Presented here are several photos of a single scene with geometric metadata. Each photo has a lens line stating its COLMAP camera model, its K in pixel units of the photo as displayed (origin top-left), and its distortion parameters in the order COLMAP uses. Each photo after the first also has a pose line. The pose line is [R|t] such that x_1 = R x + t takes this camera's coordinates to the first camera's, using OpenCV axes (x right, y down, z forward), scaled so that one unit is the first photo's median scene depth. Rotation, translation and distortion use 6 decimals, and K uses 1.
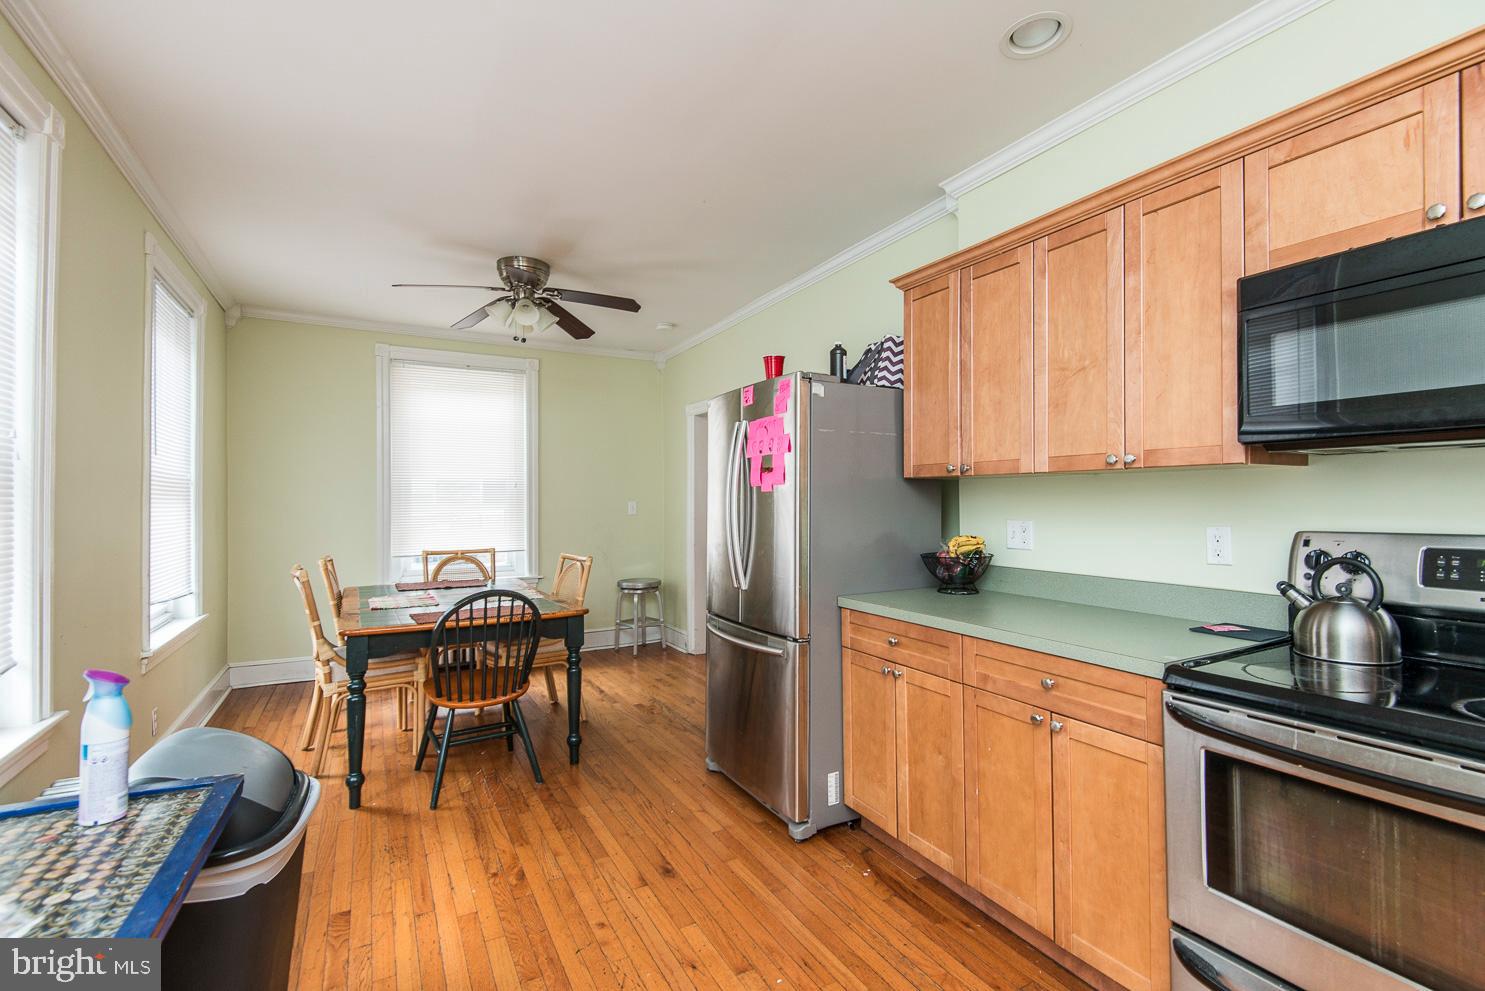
lens RADIAL K [[683.5, 0, 737.9], [0, 683.5, 494.5], [0, 0, 1]] dist [0.034624, -0.024780]
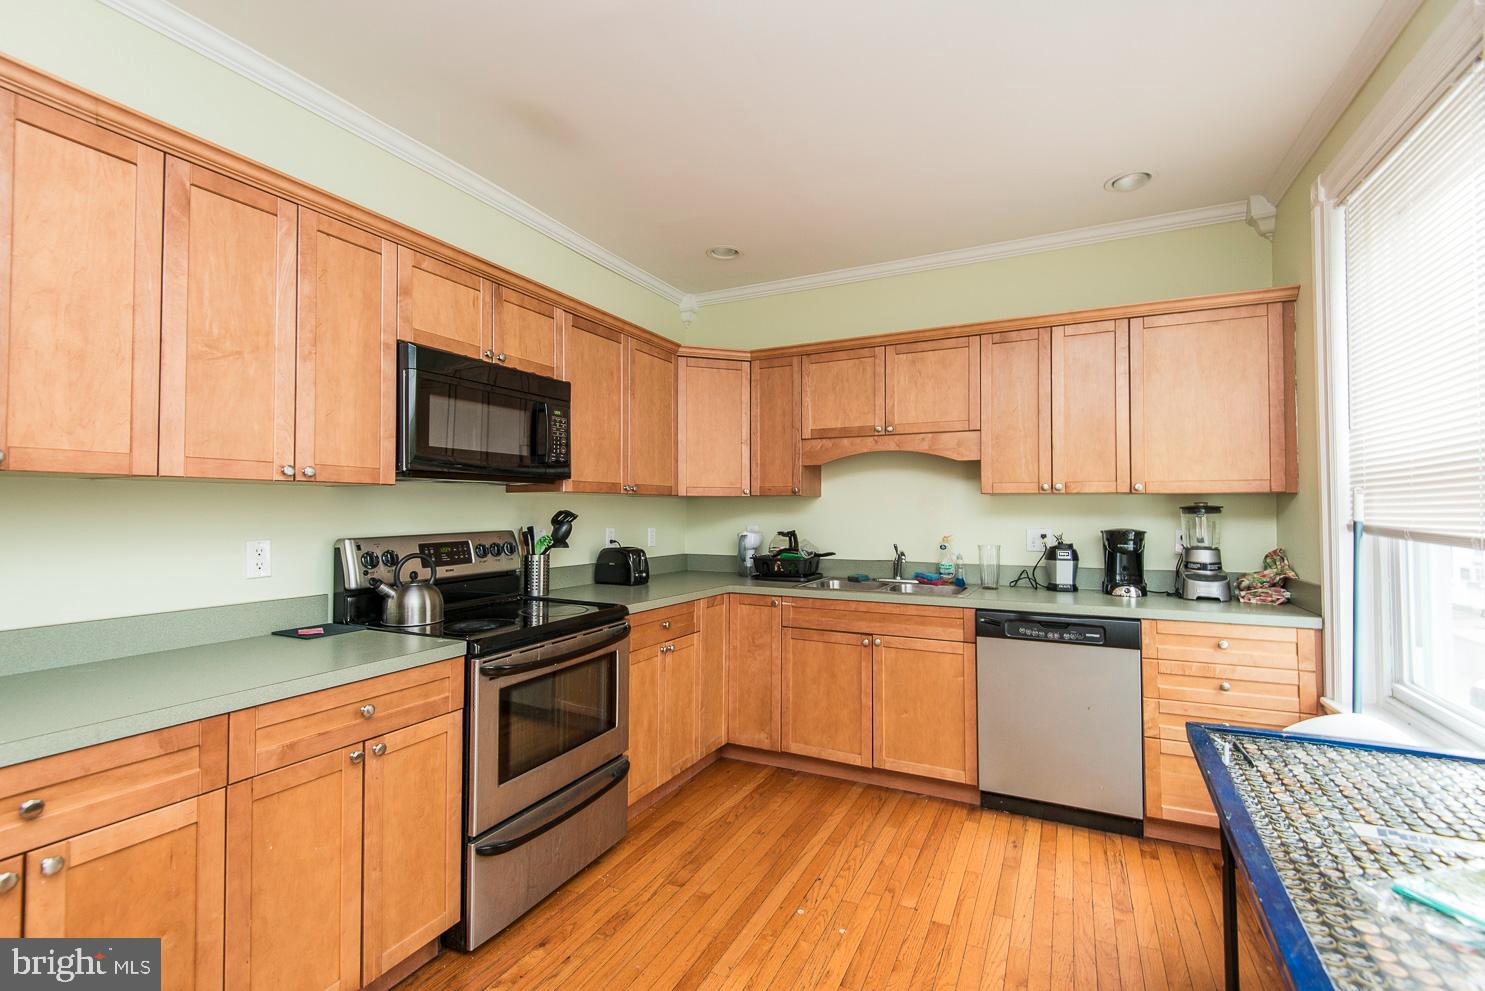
lens RADIAL K [[683.5, 0, 737.9], [0, 683.5, 494.5], [0, 0, 1]] dist [0.034624, -0.024780]
pose [[-0.591320, 0.023420, 0.806097, -0.493407], [-0.002632, 0.999517, -0.030970, 0.007674], [-0.806433, -0.020435, -0.590972, 0.934308]]
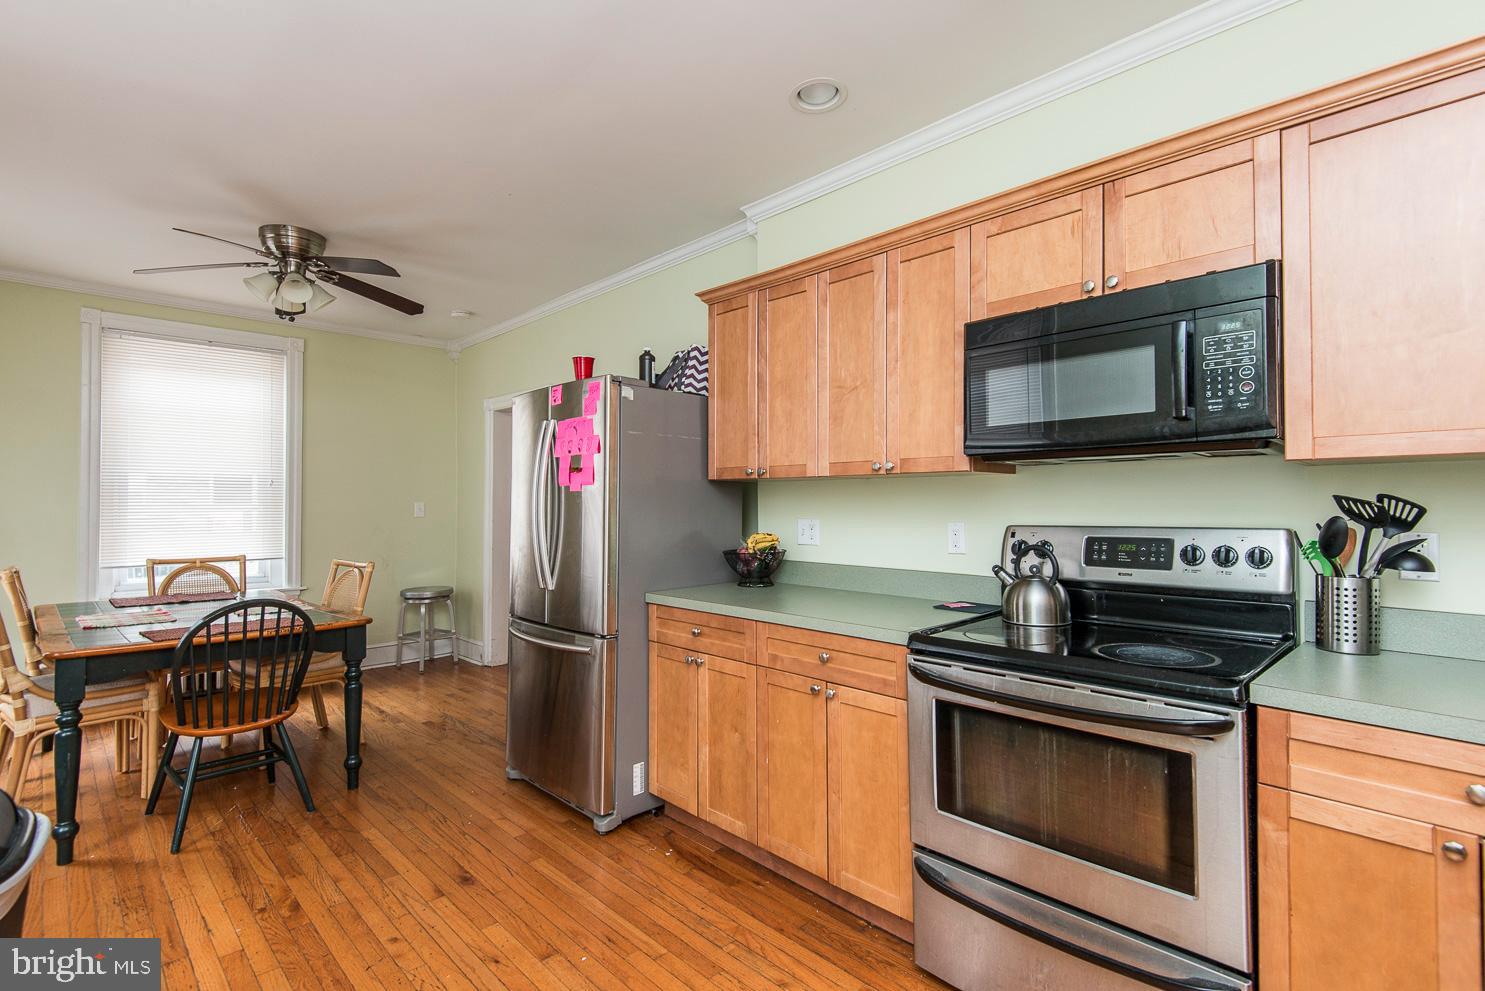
lens RADIAL K [[709.4, 0, 746.1], [0, 709.4, 492.1], [0, 0, 1]] dist [0.054212, -0.028135]
pose [[0.959932, 0.007730, 0.280126, -0.012713], [-0.005767, 0.999953, -0.007829, 0.004352], [-0.280173, 0.005900, 0.959931, -0.096457]]
